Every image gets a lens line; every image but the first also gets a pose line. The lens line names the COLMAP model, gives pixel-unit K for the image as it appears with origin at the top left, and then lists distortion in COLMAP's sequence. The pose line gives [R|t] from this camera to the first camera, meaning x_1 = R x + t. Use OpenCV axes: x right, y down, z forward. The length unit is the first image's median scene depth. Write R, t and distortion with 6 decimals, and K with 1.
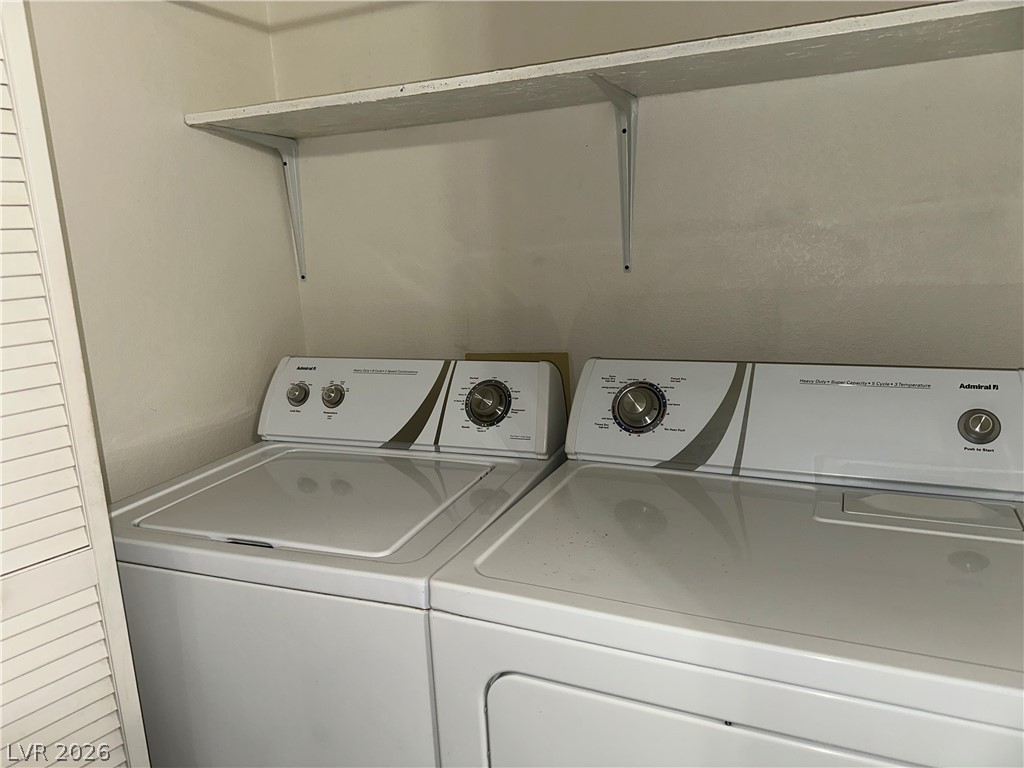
lens RADIAL K [[721.0, 0, 514.1], [0, 721.0, 389.6], [0, 0, 1]] dist [0.046481, -0.045180]
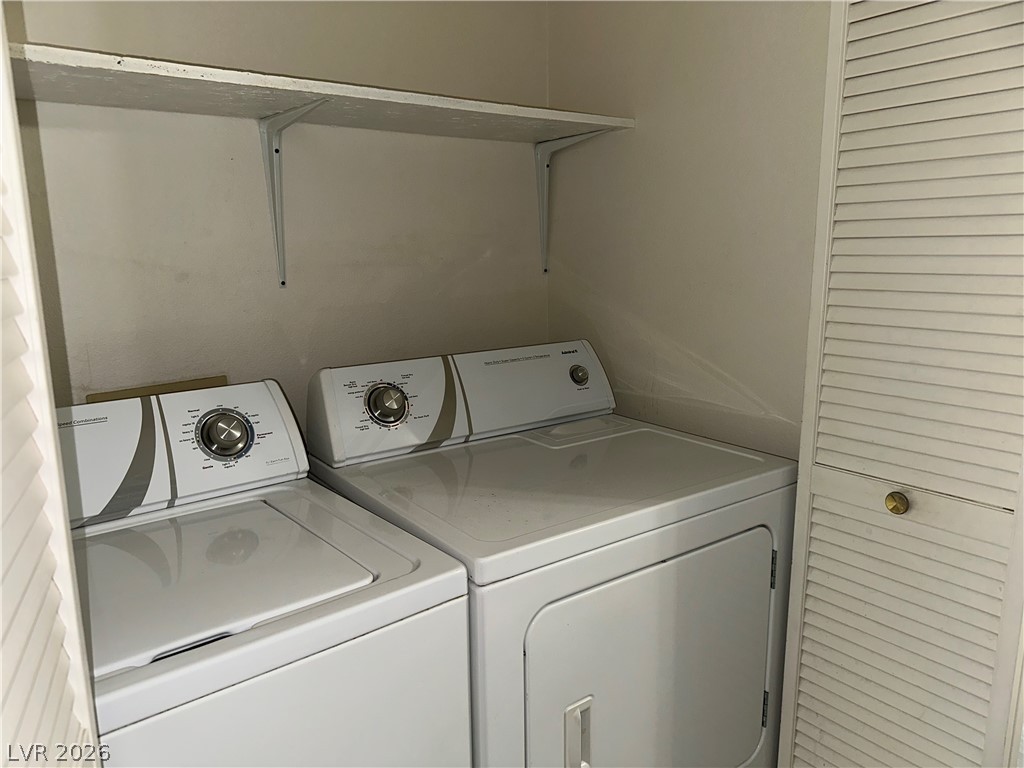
lens RADIAL K [[721.0, 0, 516.7], [0, 721.0, 383.2], [0, 0, 1]] dist [0.046481, -0.045180]
pose [[0.492039, -0.126621, 0.861316, -0.655622], [0.174829, 0.983583, 0.044721, -0.021611], [-0.852838, 0.128579, 0.506098, 0.253595]]
